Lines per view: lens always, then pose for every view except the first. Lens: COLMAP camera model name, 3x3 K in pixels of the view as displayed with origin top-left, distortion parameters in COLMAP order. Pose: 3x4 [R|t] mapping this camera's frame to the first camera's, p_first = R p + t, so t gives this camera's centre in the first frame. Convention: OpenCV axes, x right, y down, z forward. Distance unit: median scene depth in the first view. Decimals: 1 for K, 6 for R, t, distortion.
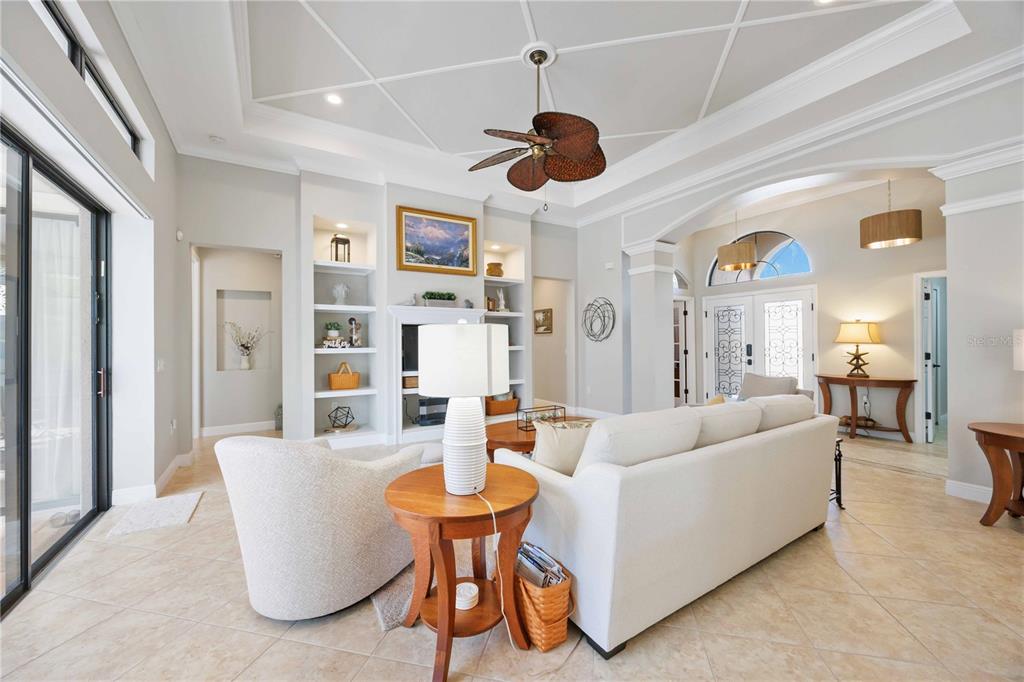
lens RADIAL K [[393.9, 0, 514.1], [0, 393.9, 345.6], [0, 0, 1]] dist [-0.010031, 0.000078]
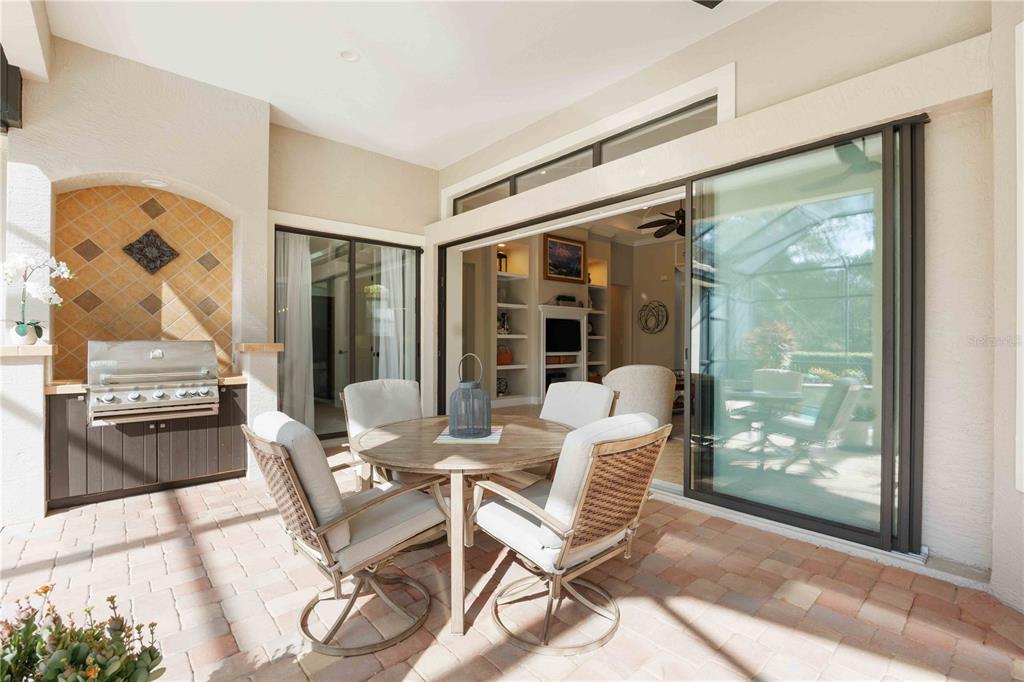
lens RADIAL K [[444.8, 0, 510.3], [0, 444.8, 339.5], [0, 0, 1]] dist [-0.007713, -0.000103]
pose [[0.986640, 0.016484, 0.162078, -0.623380], [-0.015983, 0.999863, -0.004394, 0.027809], [-0.162128, 0.001745, 0.986768, -0.502605]]
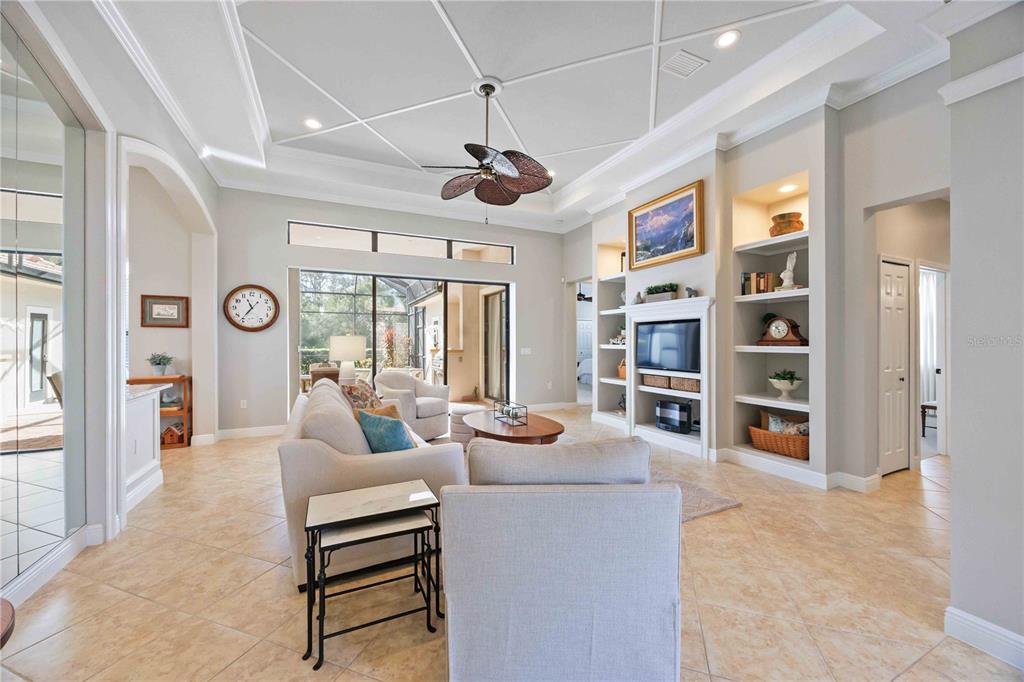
lens RADIAL K [[393.9, 0, 507.0], [0, 393.9, 342.0], [0, 0, 1]] dist [-0.010031, 0.000078]
pose [[-0.126459, 0.008185, -0.991938, 0.744923], [-0.003502, 0.999956, 0.008698, -0.010308], [0.991966, 0.004574, -0.126425, 0.749361]]
